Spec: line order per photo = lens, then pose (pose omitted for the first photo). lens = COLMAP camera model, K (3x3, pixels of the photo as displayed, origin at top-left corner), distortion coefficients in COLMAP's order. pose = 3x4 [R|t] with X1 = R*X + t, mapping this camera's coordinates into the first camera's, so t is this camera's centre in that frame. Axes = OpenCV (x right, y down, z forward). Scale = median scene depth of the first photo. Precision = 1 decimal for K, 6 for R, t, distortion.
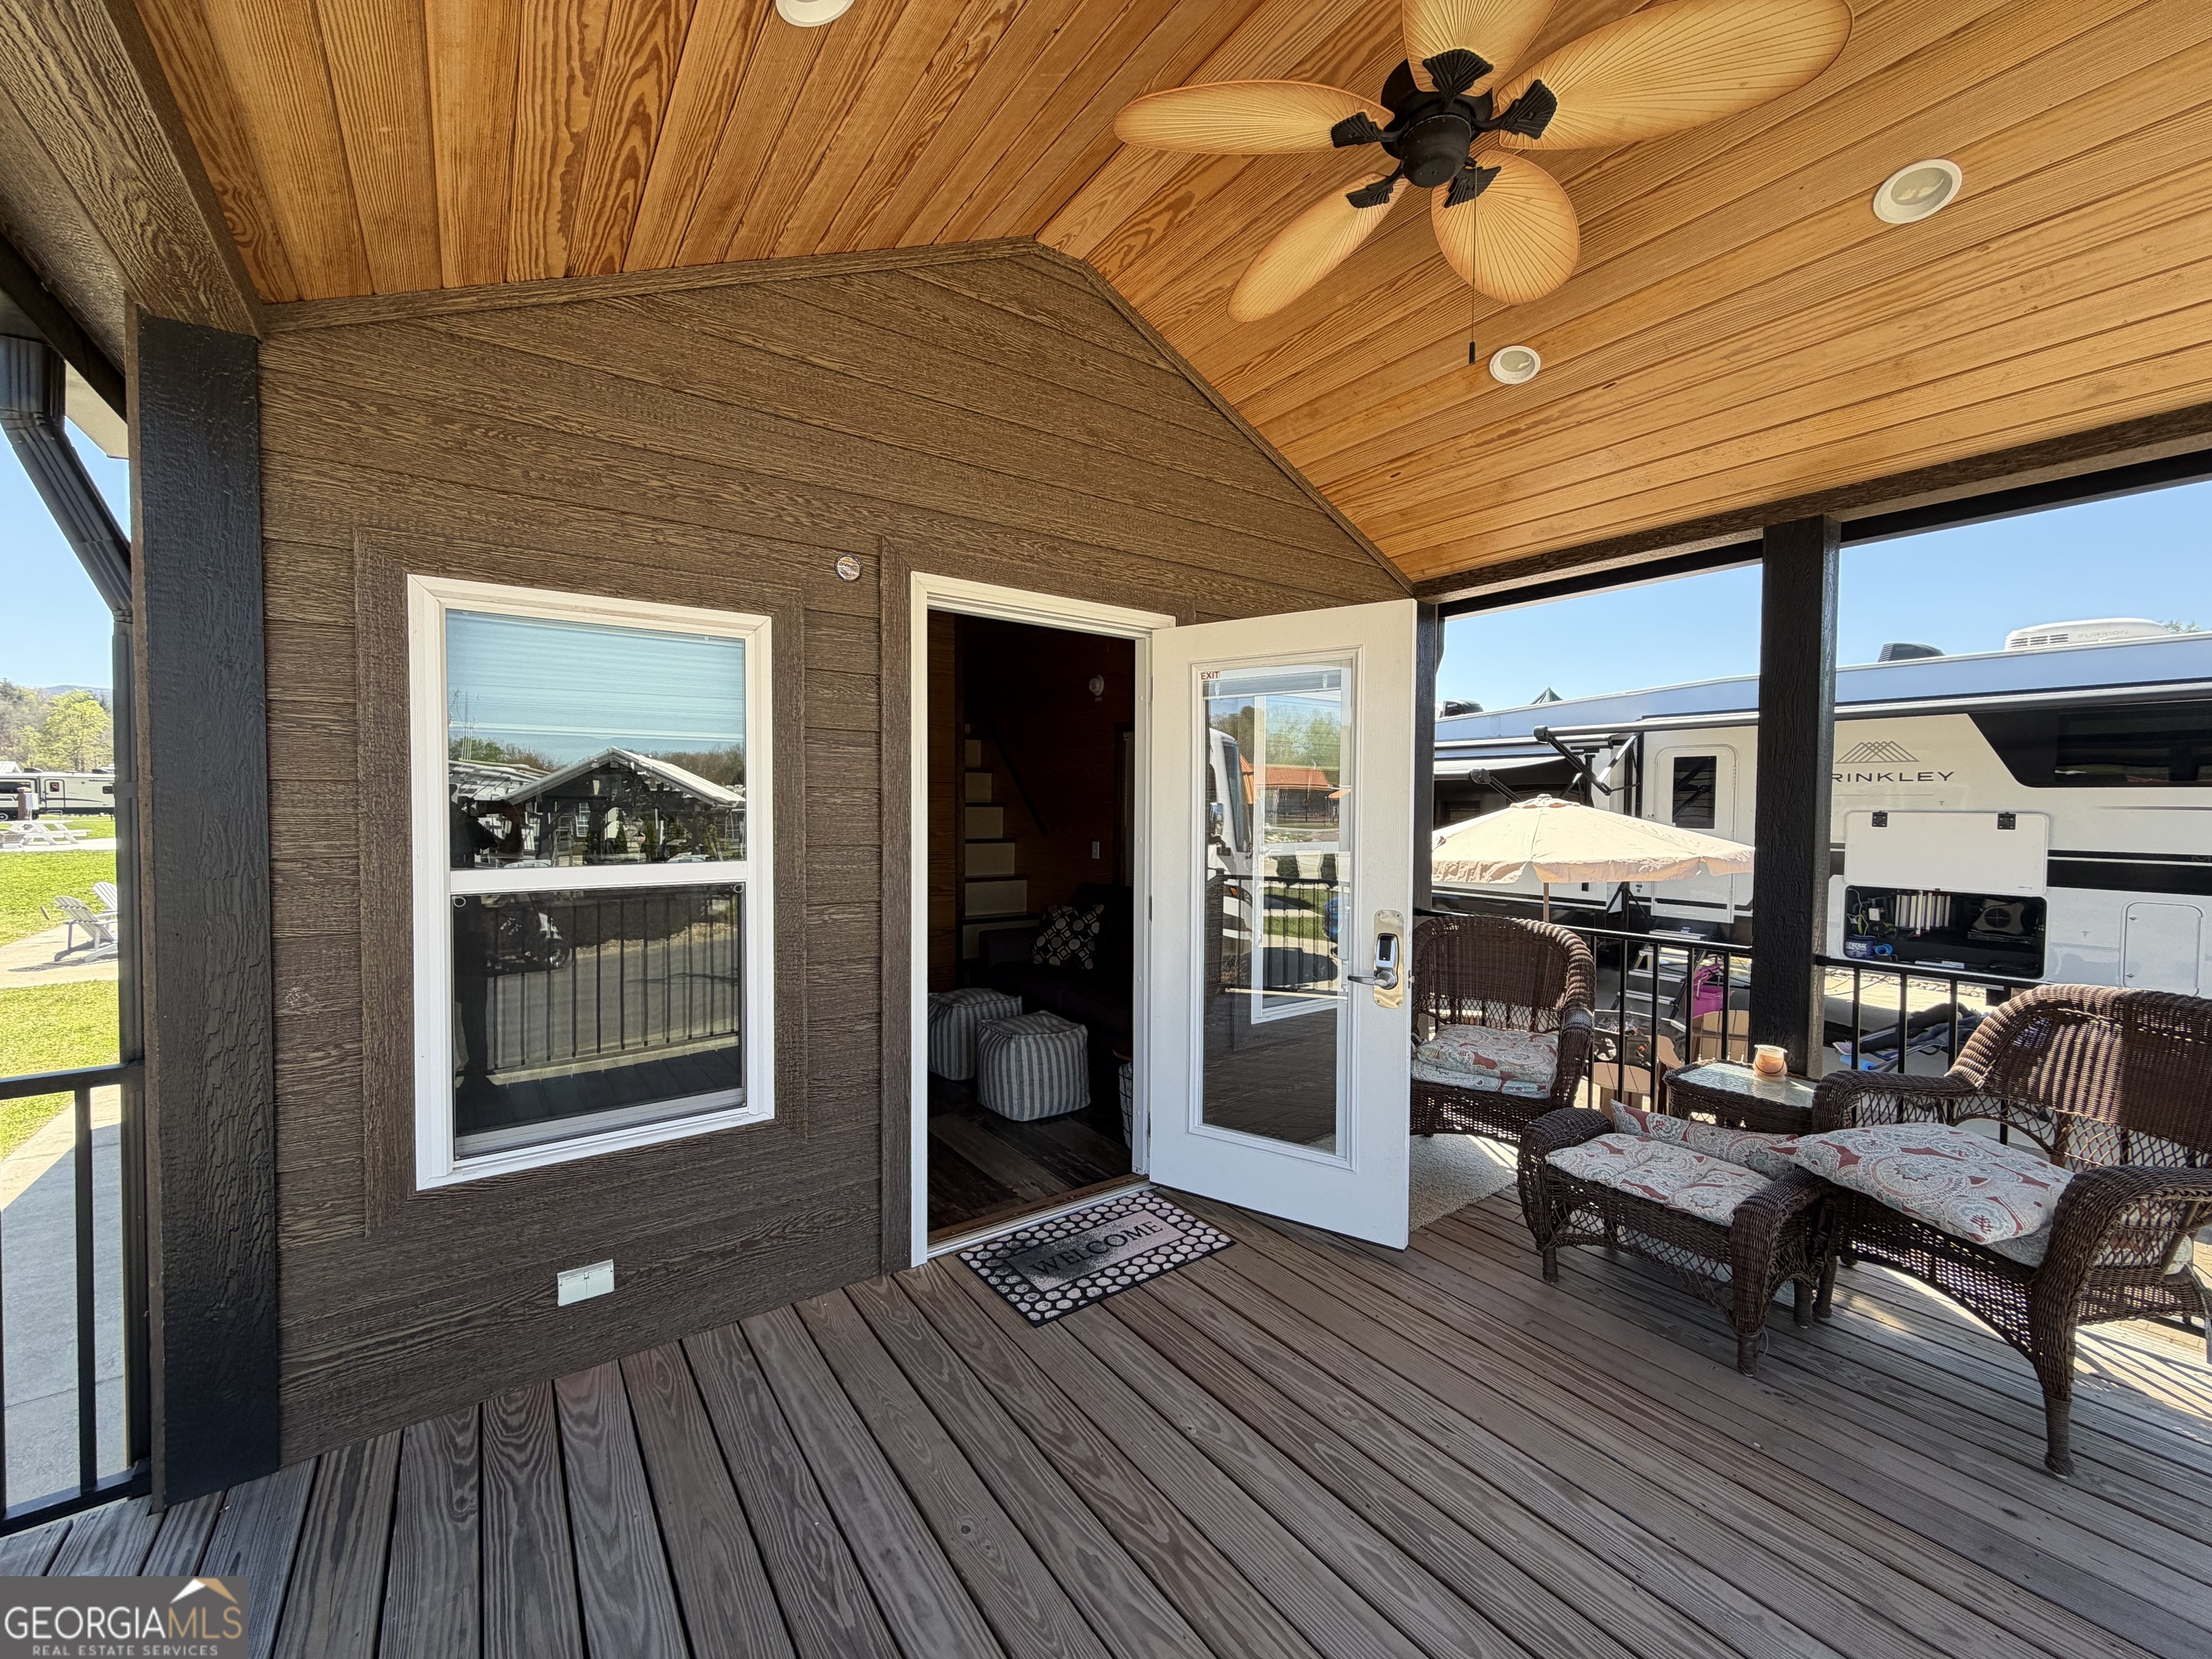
lens RADIAL K [[880.1, 0, 1110.3], [0, 880.1, 820.9], [0, 0, 1]] dist [0.003203, -0.000599]
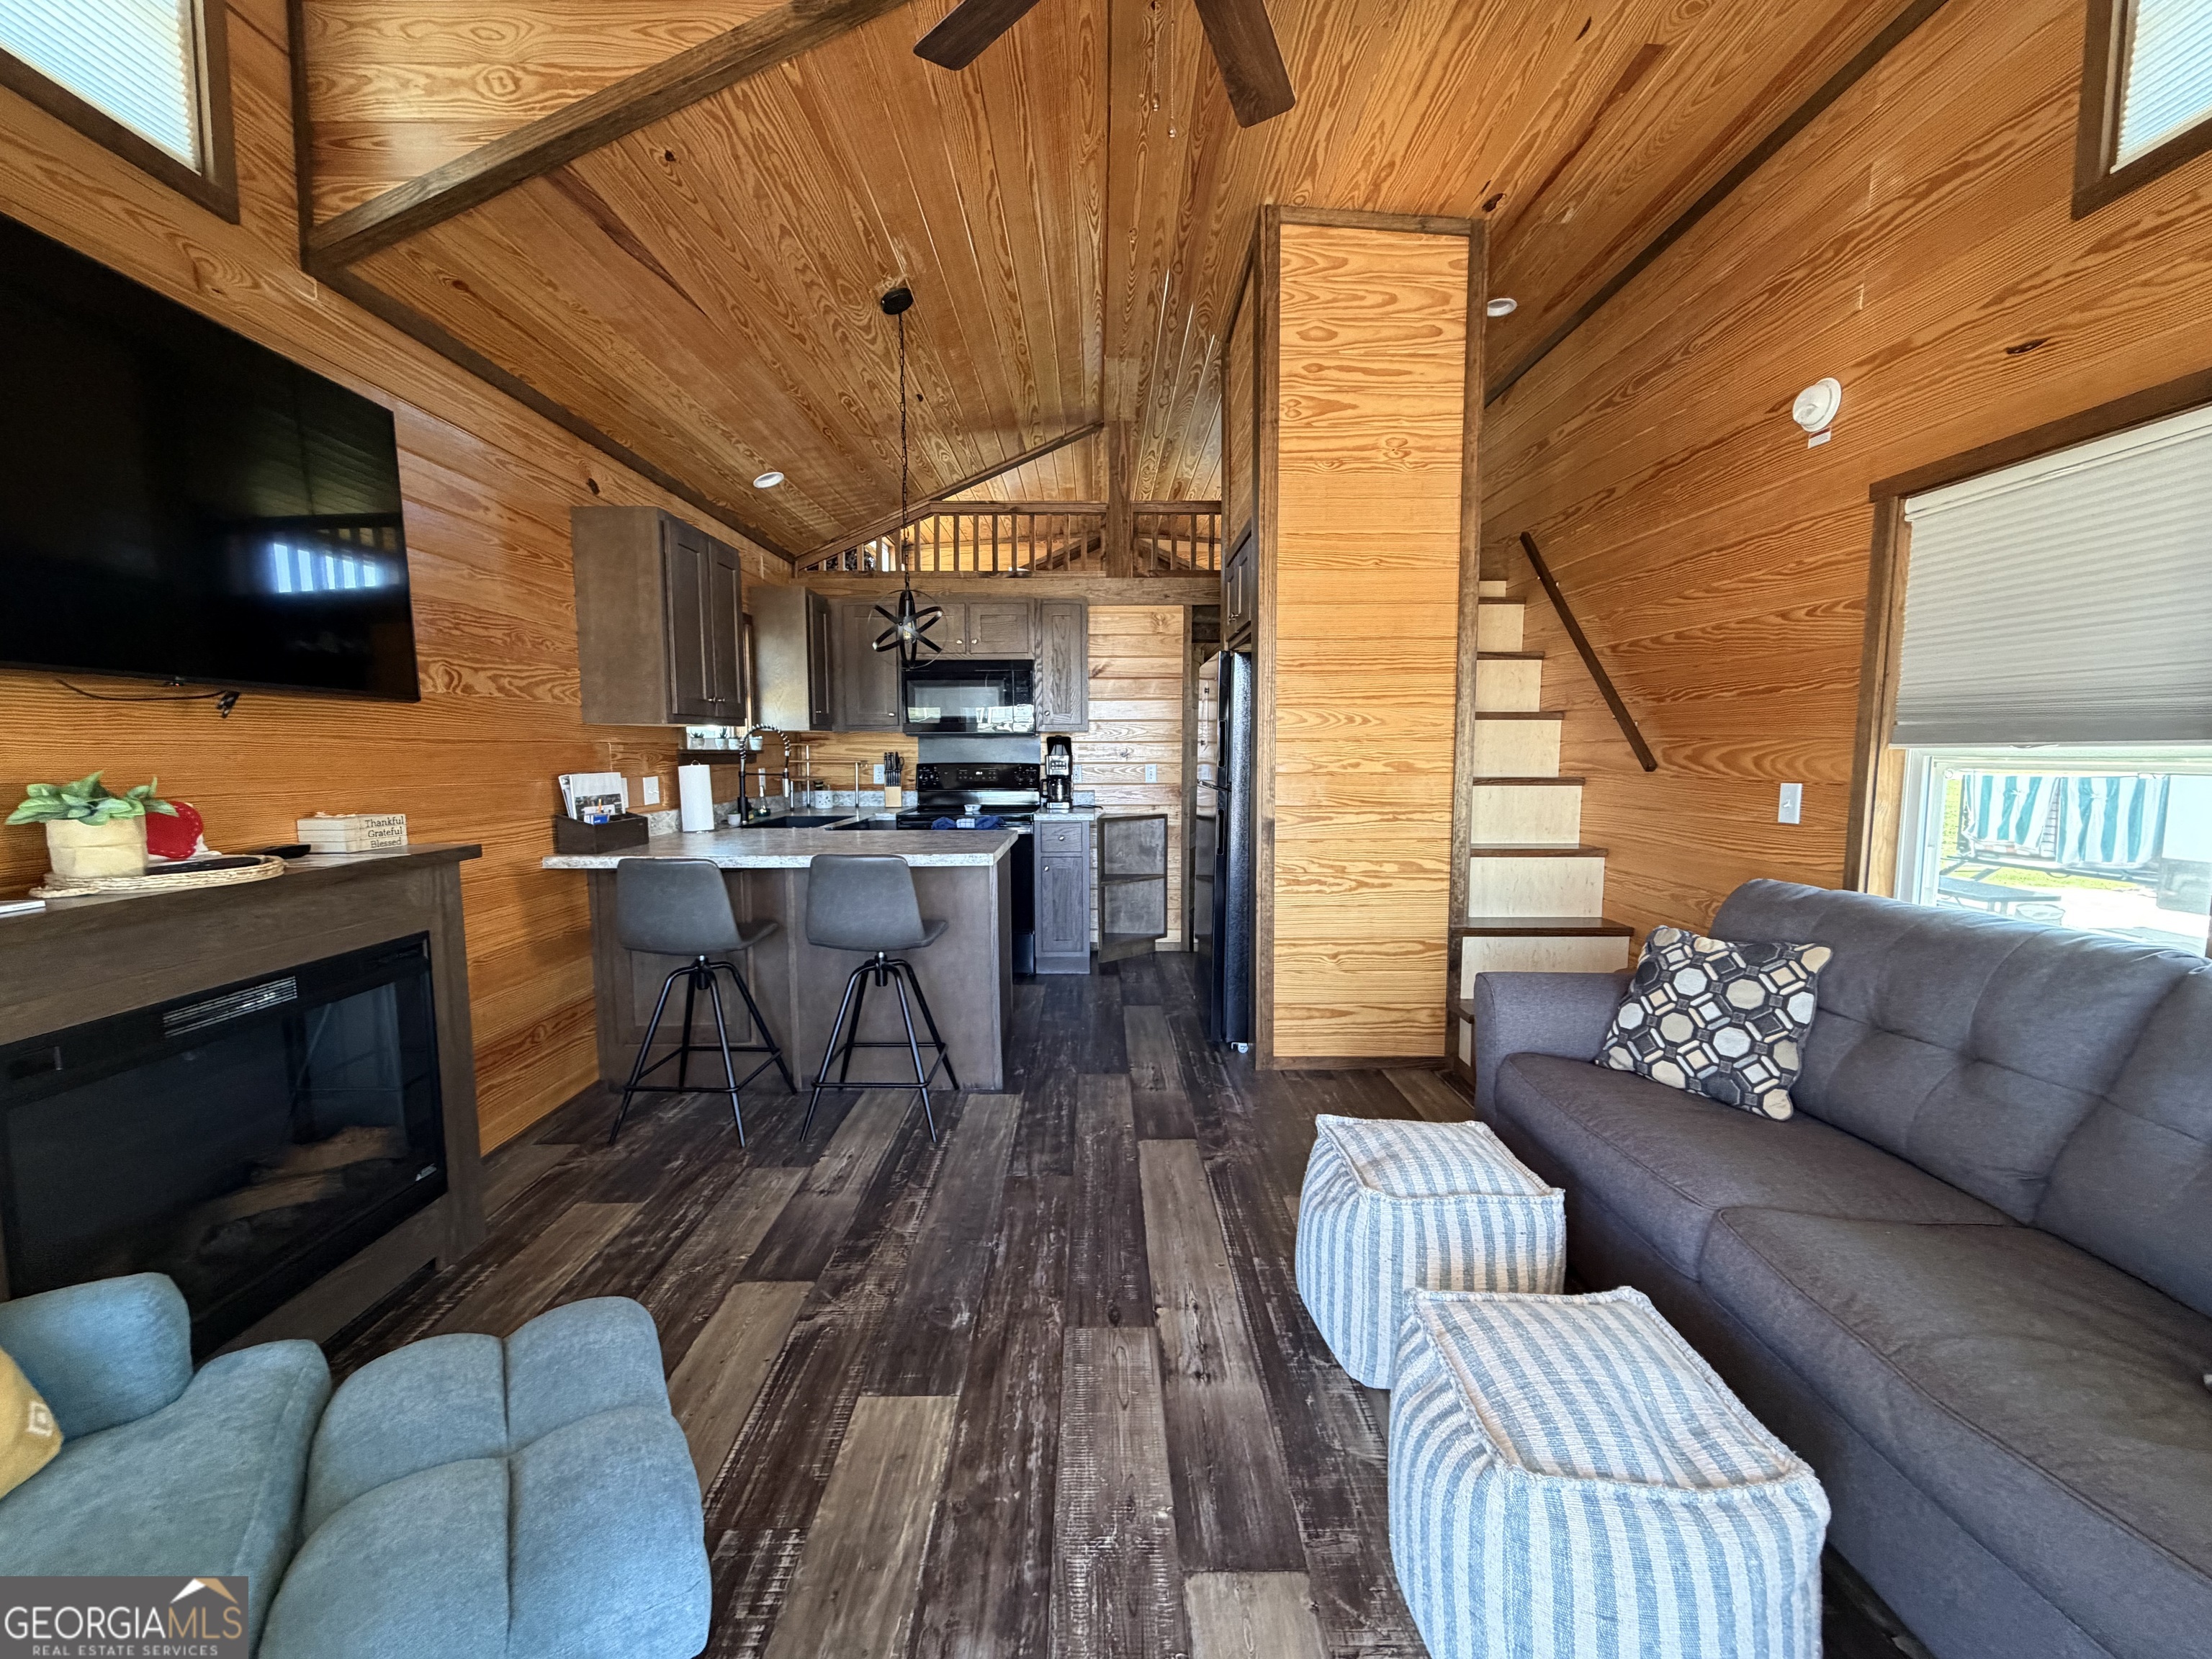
lens RADIAL K [[880.1, 0, 1106.3], [0, 880.1, 826.3], [0, 0, 1]] dist [0.003203, -0.000599]
pose [[0.812626, 0.037378, -0.581586, -0.041656], [-0.001953, 0.998110, 0.061419, 0.021644], [0.582783, -0.048775, 0.811163, 0.522504]]
